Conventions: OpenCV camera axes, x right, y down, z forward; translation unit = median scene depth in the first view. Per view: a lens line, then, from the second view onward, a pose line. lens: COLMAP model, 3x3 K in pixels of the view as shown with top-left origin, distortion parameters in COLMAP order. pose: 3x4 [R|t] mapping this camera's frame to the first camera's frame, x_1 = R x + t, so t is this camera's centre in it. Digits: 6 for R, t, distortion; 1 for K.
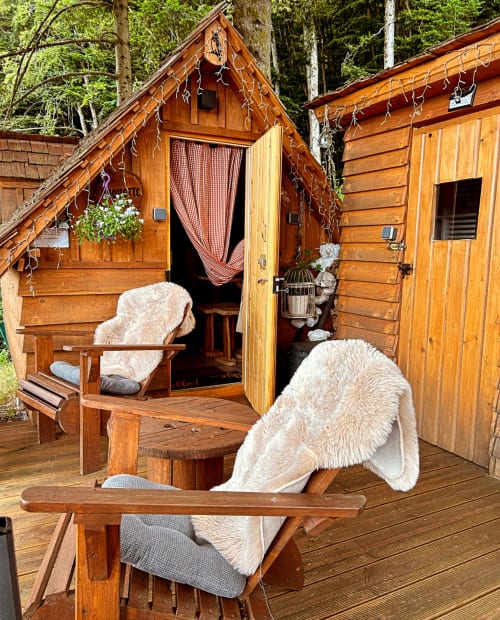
lens RADIAL K [[505.0, 0, 248.4], [0, 505.0, 308.6], [0, 0, 1]] dist [-0.008964, -0.004855]
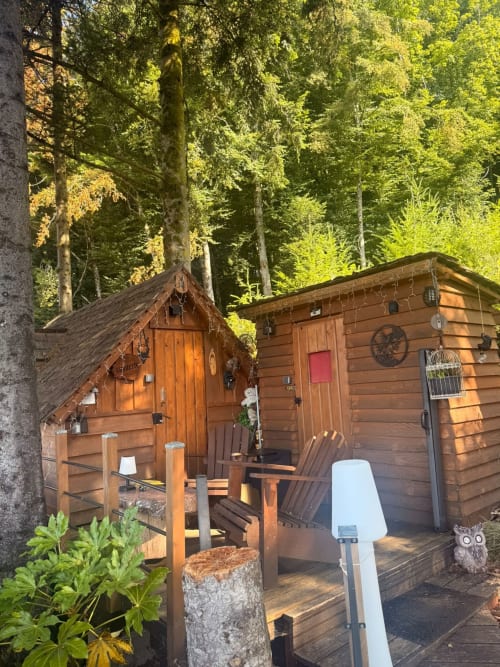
lens RADIAL K [[476.2, 0, 255.7], [0, 476.2, 337.3], [0, 0, 1]] dist [0.013419, -0.027856]
pose [[0.967998, -0.045860, 0.246734, -0.231971], [0.101018, 0.971197, -0.215805, 0.052266], [-0.229730, 0.233823, 0.944749, -0.594867]]
